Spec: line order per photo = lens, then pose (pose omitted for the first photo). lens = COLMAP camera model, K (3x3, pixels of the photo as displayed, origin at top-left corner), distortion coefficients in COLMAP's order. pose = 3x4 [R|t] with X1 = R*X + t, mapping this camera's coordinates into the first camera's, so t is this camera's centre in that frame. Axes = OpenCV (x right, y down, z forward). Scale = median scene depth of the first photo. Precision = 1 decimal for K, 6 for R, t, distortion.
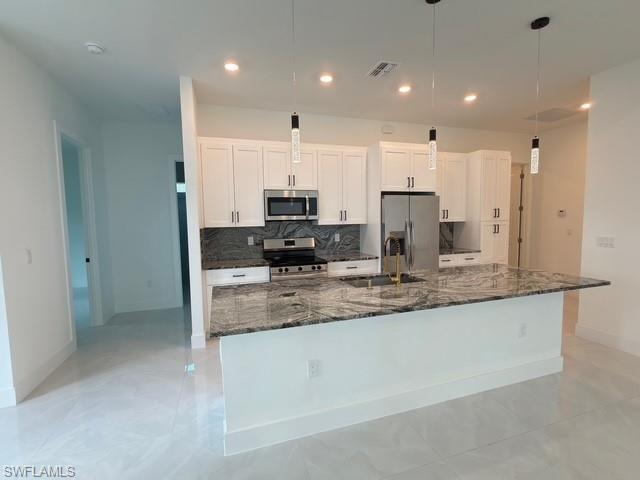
lens RADIAL K [[310.8, 0, 321.7], [0, 310.8, 241.7], [0, 0, 1]] dist [0.004223, 0.001606]
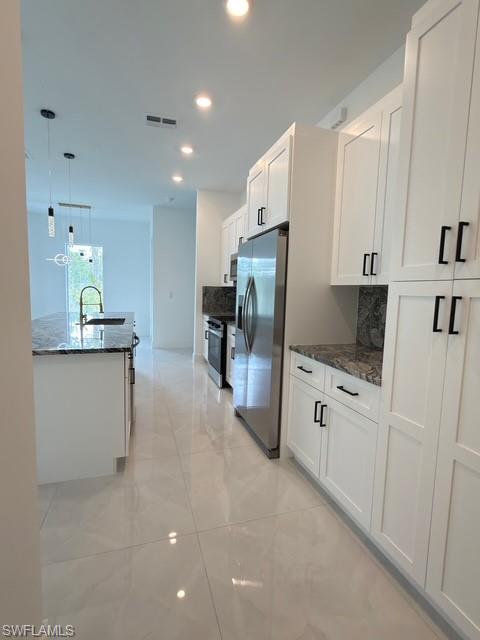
lens RADIAL K [[306.8, 0, 238.8], [0, 306.8, 321.2], [0, 0, 1]] dist [0.001049, 0.000025]
pose [[-0.021901, 0.114945, -0.993130, 0.929978], [-0.101298, 0.988001, 0.116585, -0.055381], [0.994615, 0.103155, -0.009994, 1.010889]]
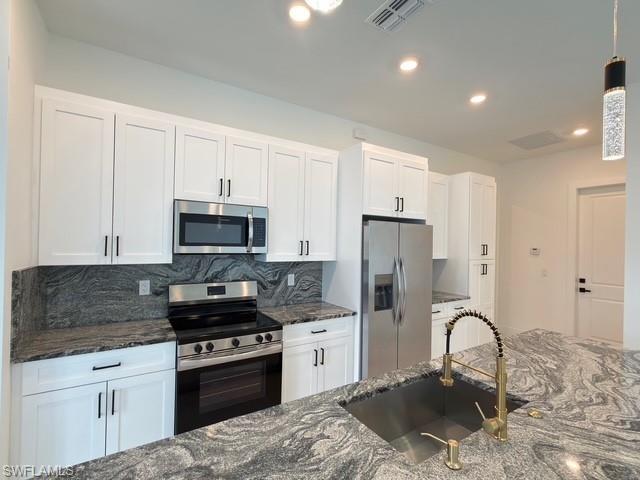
lens RADIAL K [[306.8, 0, 320.8], [0, 306.8, 241.4], [0, 0, 1]] dist [0.001049, 0.000025]
pose [[0.970454, 0.037024, 0.238428, -0.053948], [-0.017692, 0.996416, -0.082714, -0.046968], [-0.240636, 0.076052, 0.967631, 0.381192]]
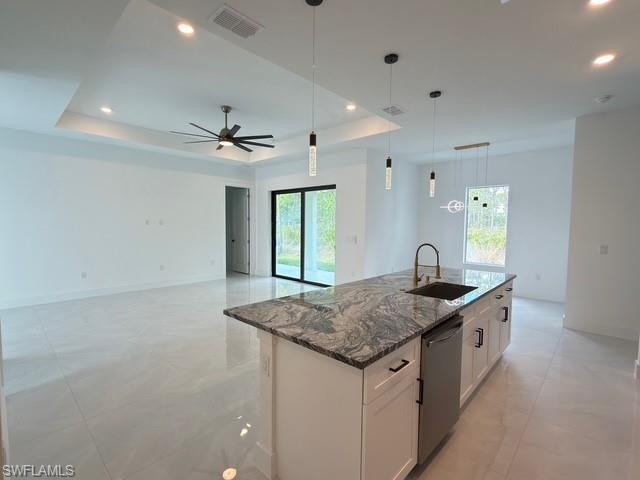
lens RADIAL K [[306.8, 0, 319.1], [0, 306.8, 241.7], [0, 0, 1]] dist [0.001049, 0.000025]
pose [[-0.882184, 0.034925, -0.469608, 0.640308], [-0.028739, 0.991394, 0.127719, -0.092494], [0.470027, 0.126167, -0.873588, 1.064516]]
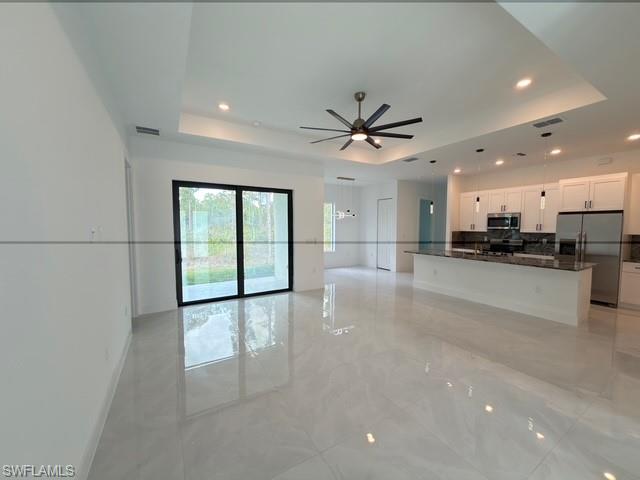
lens RADIAL K [[254.8, 0, 323.2], [0, 254.8, 239.9], [0, 0, 1]] dist [-0.001380, 0.000835]
pose [[0.215044, 0.074969, -0.973723, 1.176114], [-0.073757, 0.995448, 0.060353, -0.016255], [0.973815, 0.058840, 0.219595, -0.396178]]
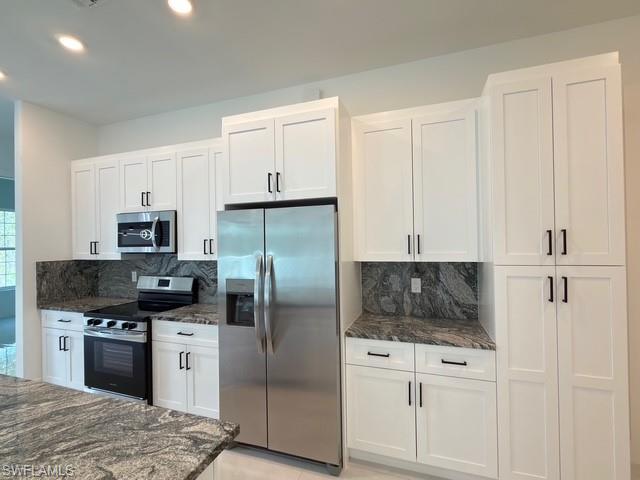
lens RADIAL K [[310.8, 0, 319.1], [0, 310.8, 242.6], [0, 0, 1]] dist [0.004223, 0.001606]
pose [[0.775342, 0.004938, -0.631523, 0.675446], [-0.041781, 0.998180, -0.043491, -0.077877], [0.630158, 0.060106, 0.774137, 0.681327]]
